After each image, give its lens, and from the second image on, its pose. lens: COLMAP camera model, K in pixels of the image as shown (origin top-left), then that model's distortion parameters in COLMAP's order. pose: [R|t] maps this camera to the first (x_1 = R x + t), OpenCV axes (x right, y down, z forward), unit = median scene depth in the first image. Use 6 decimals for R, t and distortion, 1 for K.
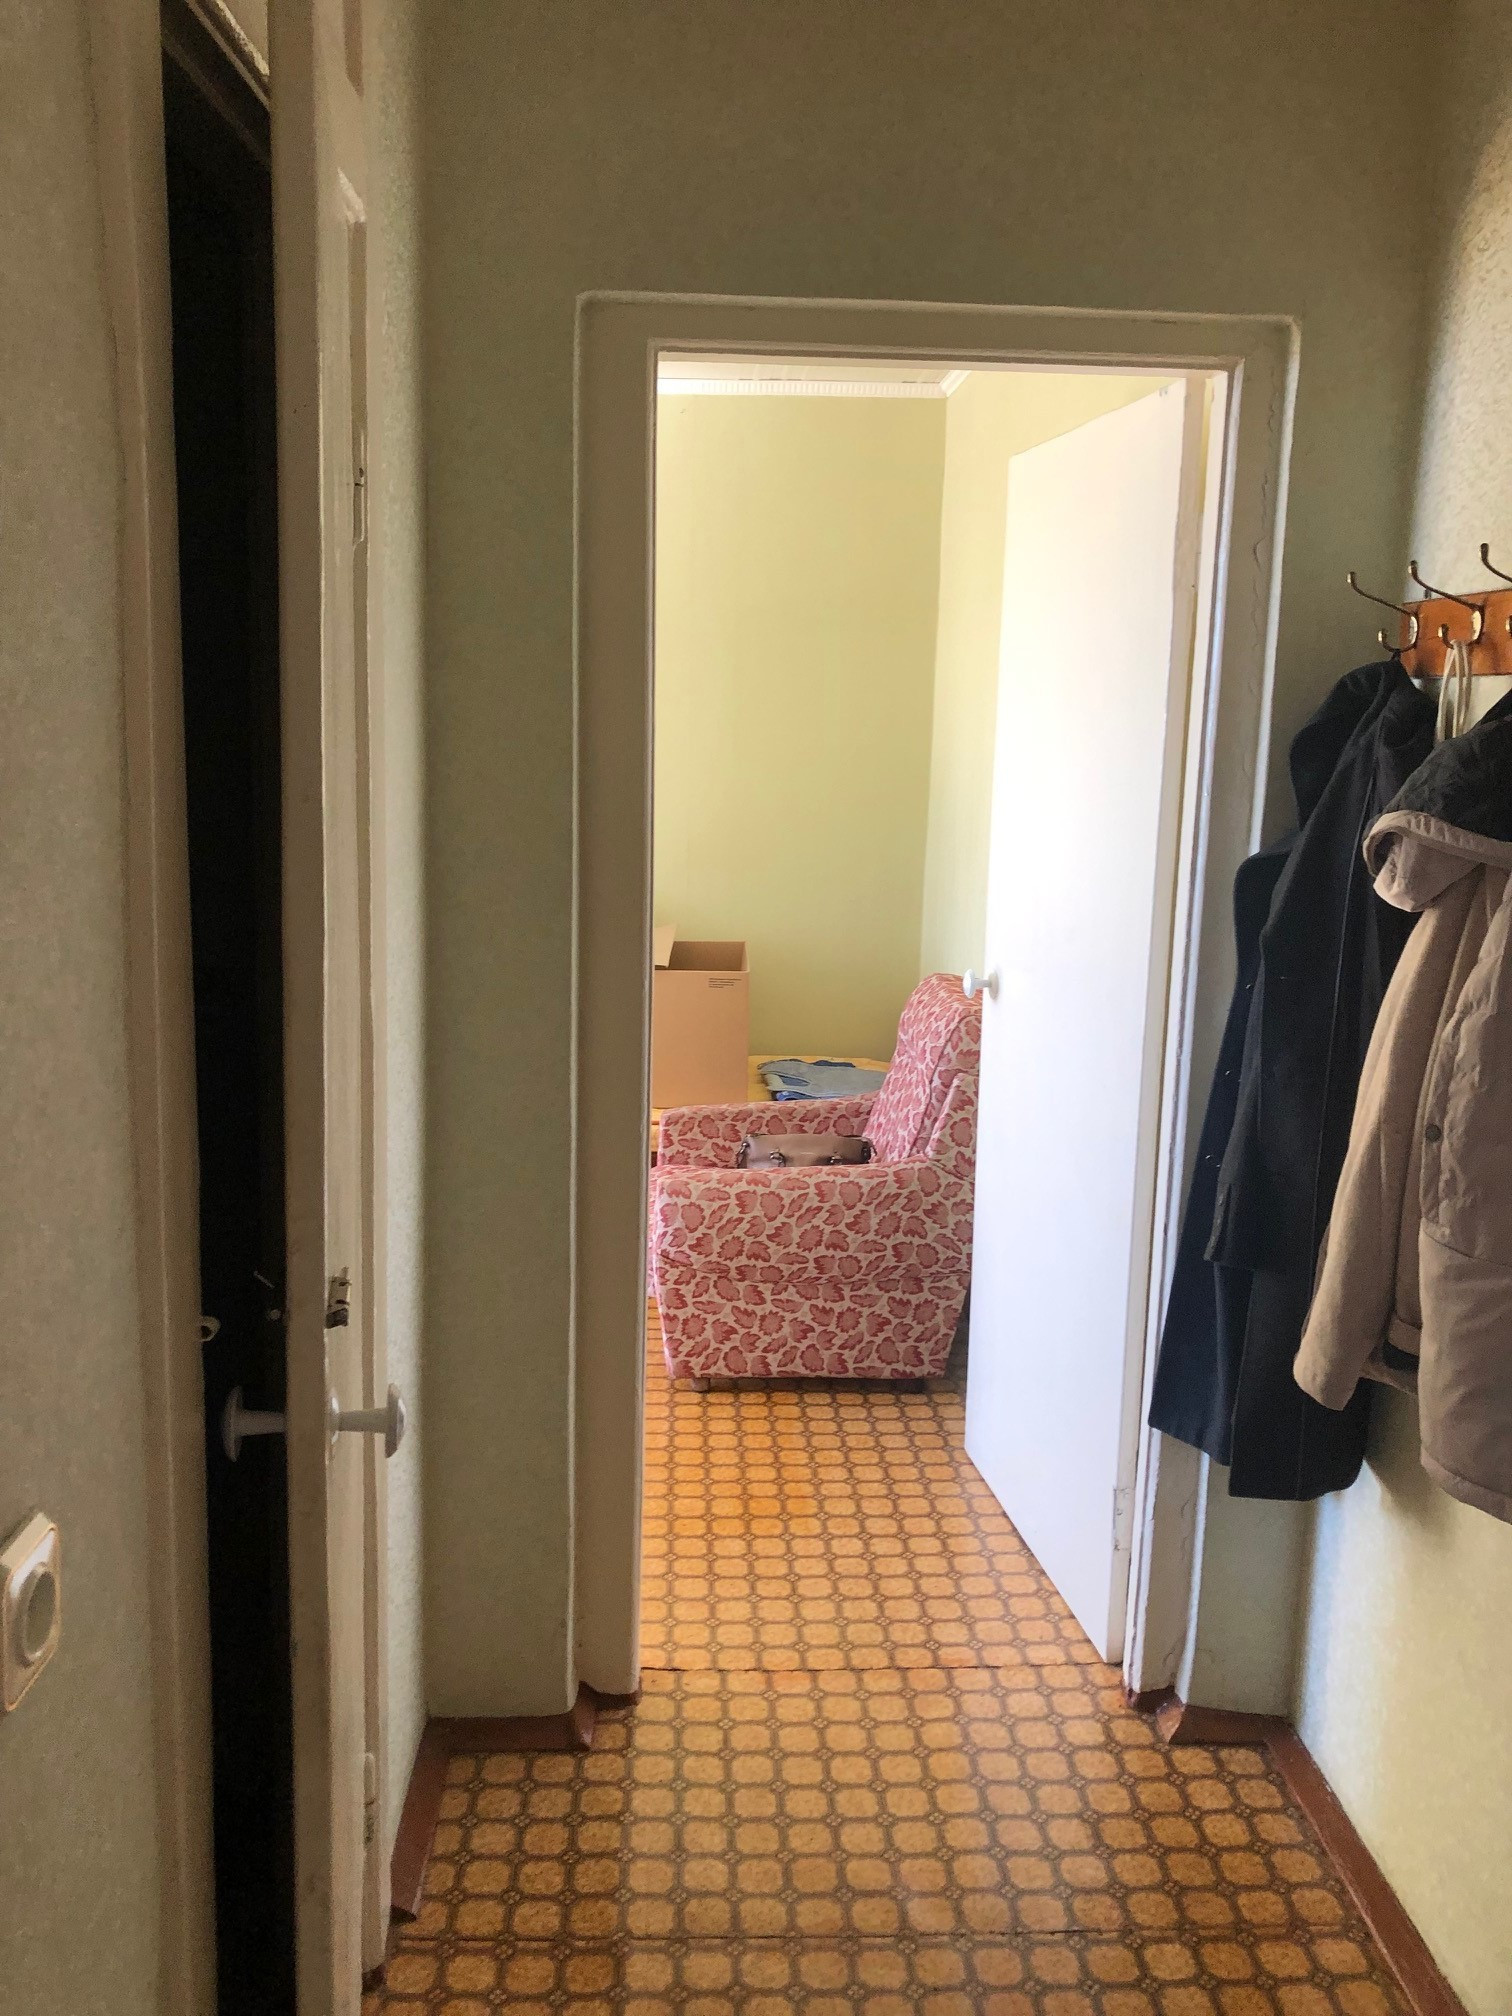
lens RADIAL K [[1667.7, 0, 712.4], [0, 1667.7, 994.3], [0, 0, 1]] dist [0.030849, -0.037448]
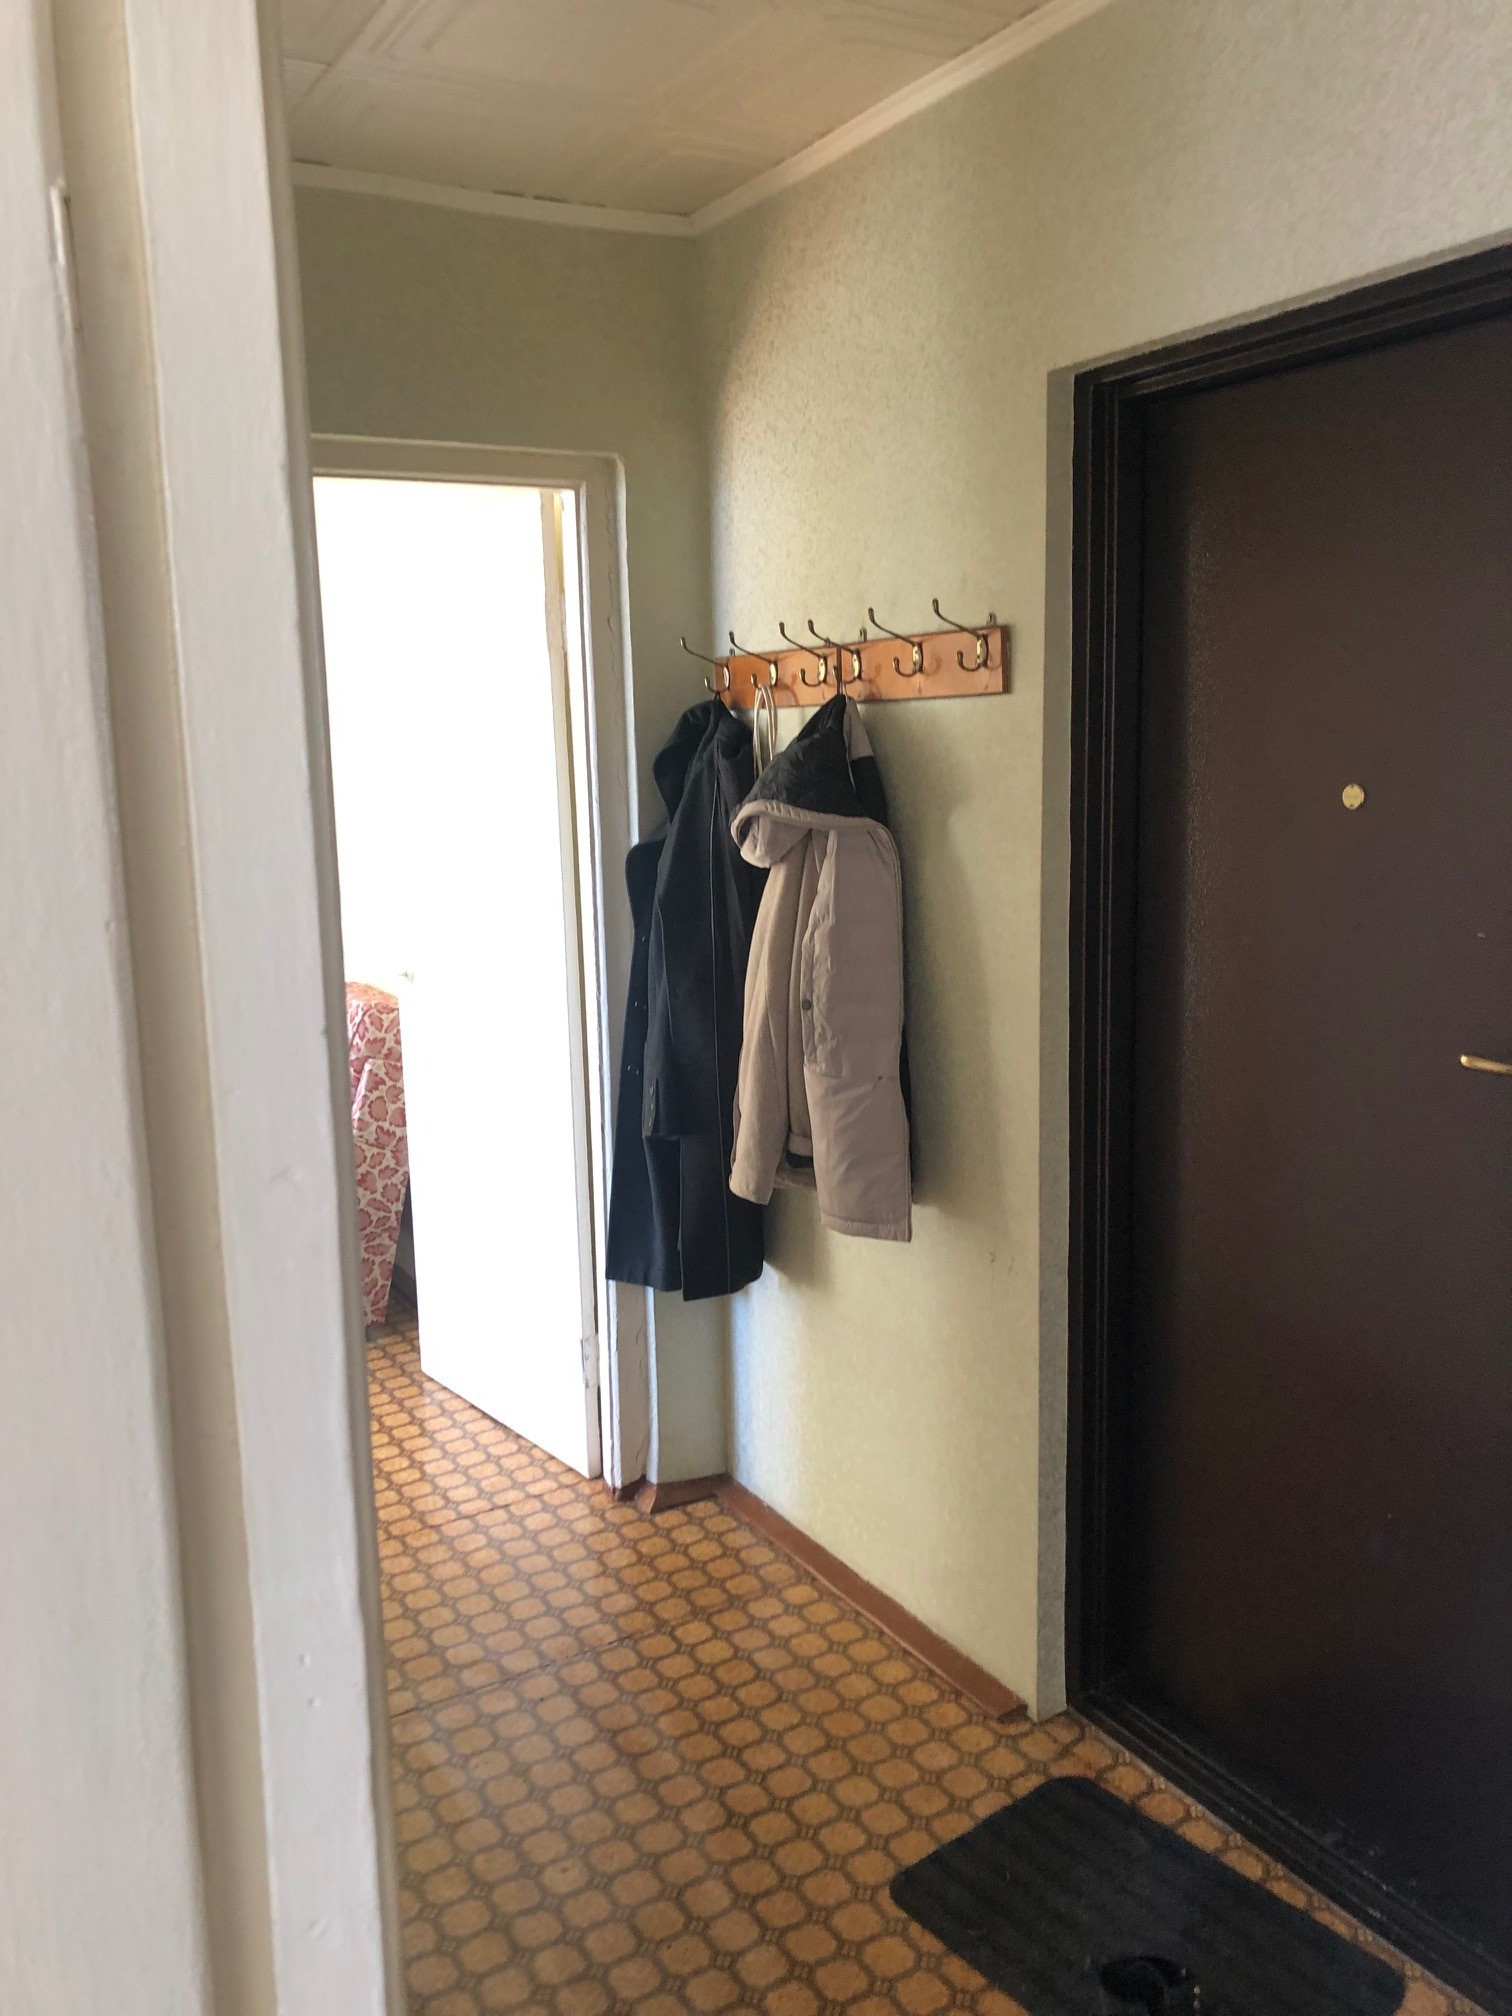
lens RADIAL K [[1667.7, 0, 755.2], [0, 1667.7, 1007.2], [0, 0, 1]] dist [0.030849, -0.037448]
pose [[0.881913, -0.122008, 0.455350, -0.235406], [0.125711, 0.991817, 0.022277, 0.032943], [-0.454342, 0.037596, 0.890034, -0.262635]]
